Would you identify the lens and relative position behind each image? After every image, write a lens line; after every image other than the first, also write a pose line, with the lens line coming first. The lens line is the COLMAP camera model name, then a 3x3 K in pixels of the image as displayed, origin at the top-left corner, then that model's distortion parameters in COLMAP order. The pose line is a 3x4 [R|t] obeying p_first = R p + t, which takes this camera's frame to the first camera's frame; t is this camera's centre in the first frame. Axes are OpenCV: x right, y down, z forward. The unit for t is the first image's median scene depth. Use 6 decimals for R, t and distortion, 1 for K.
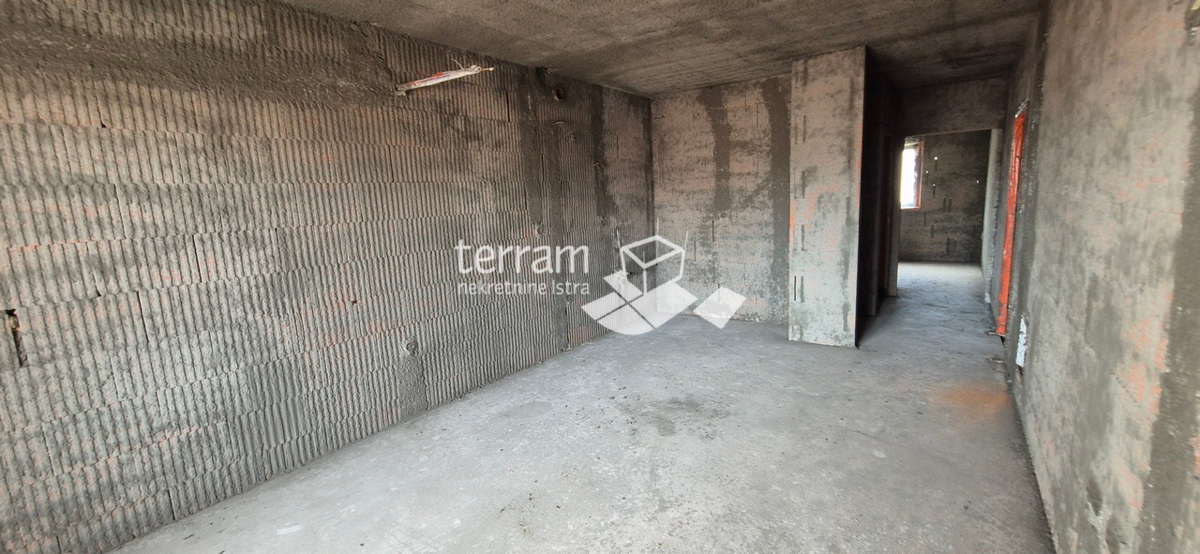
lens RADIAL K [[477.5, 0, 604.6], [0, 477.5, 276.0], [0, 0, 1]] dist [0.000521, 0.000044]
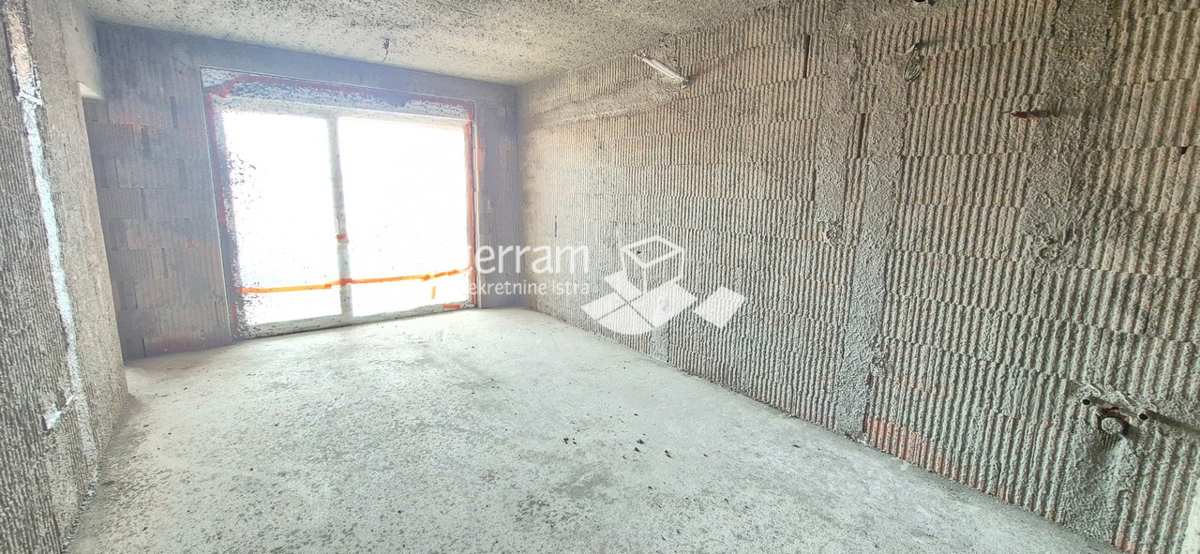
lens RADIAL K [[477.5, 0, 604.6], [0, 477.5, 276.0], [0, 0, 1]] dist [0.000521, 0.000044]
pose [[-0.275161, 0.211297, -0.937891, 0.752094], [-0.159026, 0.952108, 0.261155, -0.209477], [0.948155, 0.221009, -0.228381, 1.132729]]
